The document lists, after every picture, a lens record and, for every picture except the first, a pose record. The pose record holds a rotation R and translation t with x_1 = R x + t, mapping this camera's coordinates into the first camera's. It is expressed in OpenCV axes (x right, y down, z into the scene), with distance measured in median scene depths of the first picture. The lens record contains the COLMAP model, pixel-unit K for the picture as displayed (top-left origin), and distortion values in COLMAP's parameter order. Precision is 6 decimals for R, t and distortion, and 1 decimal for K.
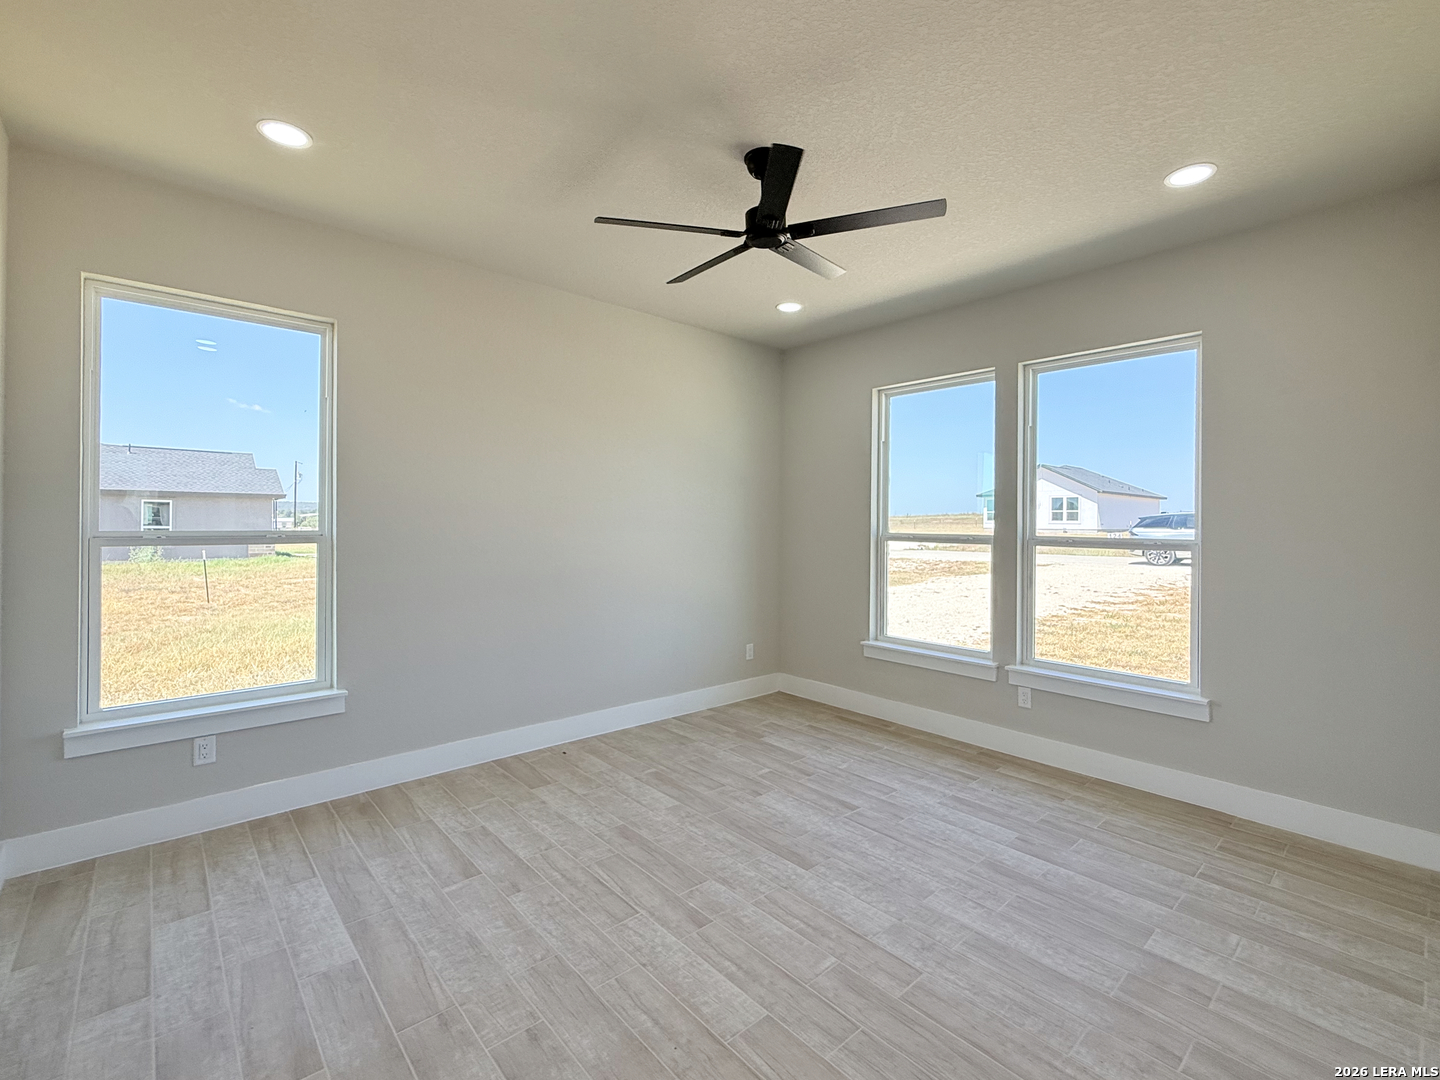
lens RADIAL K [[651.1, 0, 721.1], [0, 651.1, 523.7], [0, 0, 1]] dist [0.000612, -0.000110]
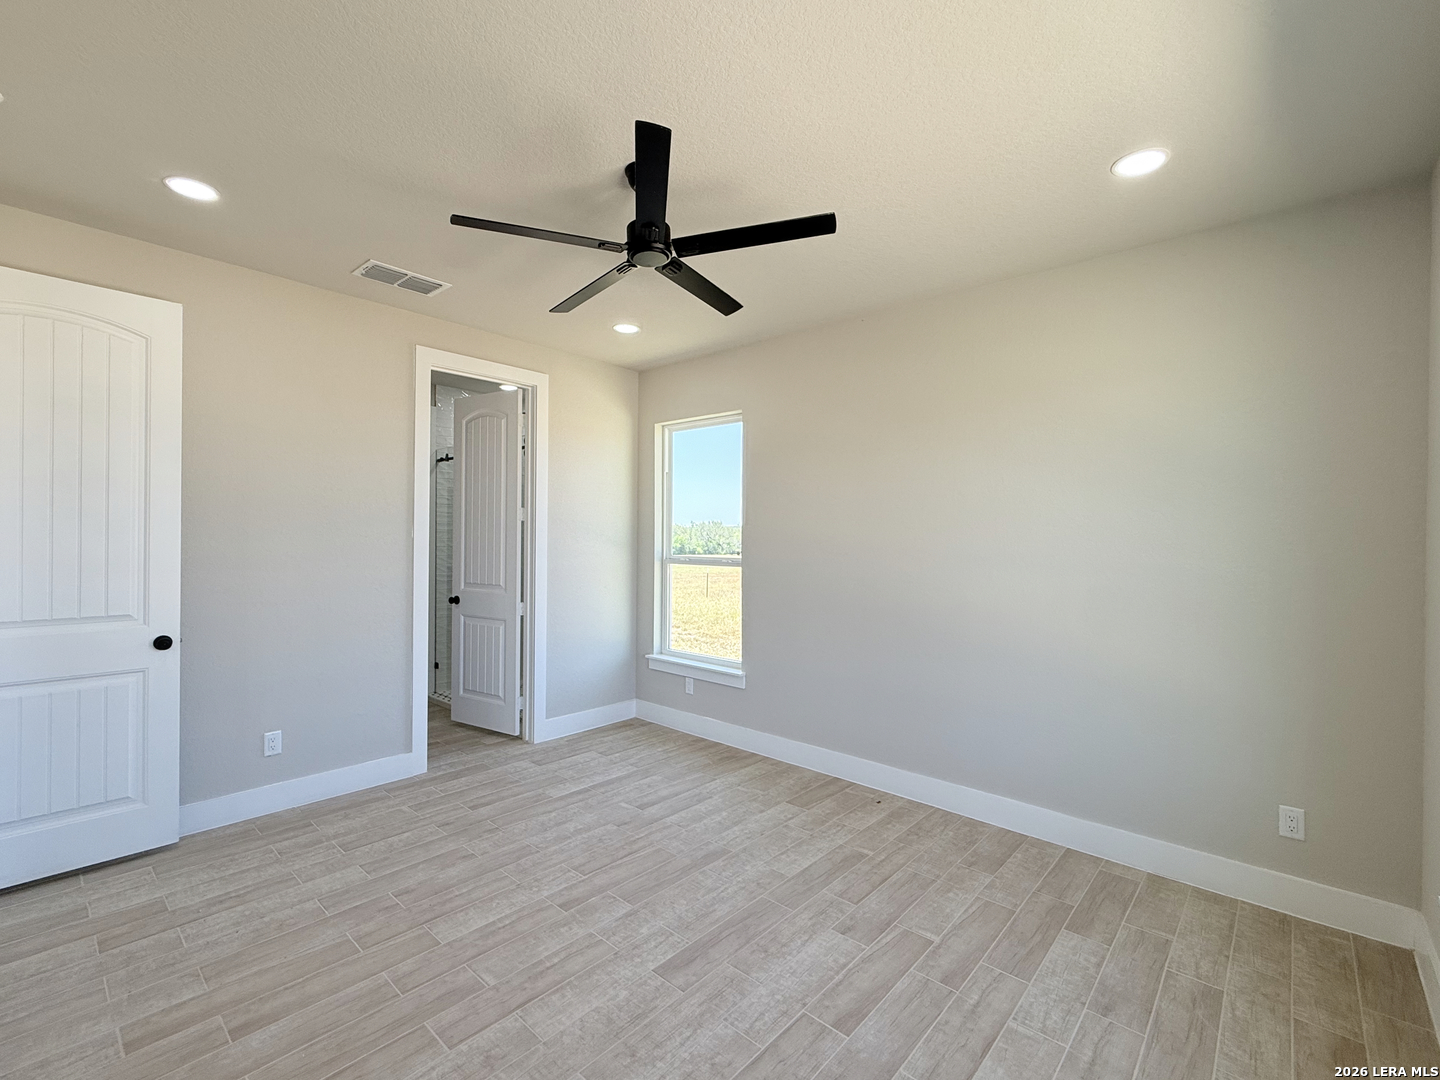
lens RADIAL K [[629.6, 0, 695.6], [0, 629.6, 541.8], [0, 0, 1]] dist [0.001160, 0.000075]
pose [[0.093143, -0.001025, -0.995652, 0.824427], [-0.010702, 0.999941, -0.002030, -0.023053], [0.995595, 0.010845, 0.093127, 0.838359]]
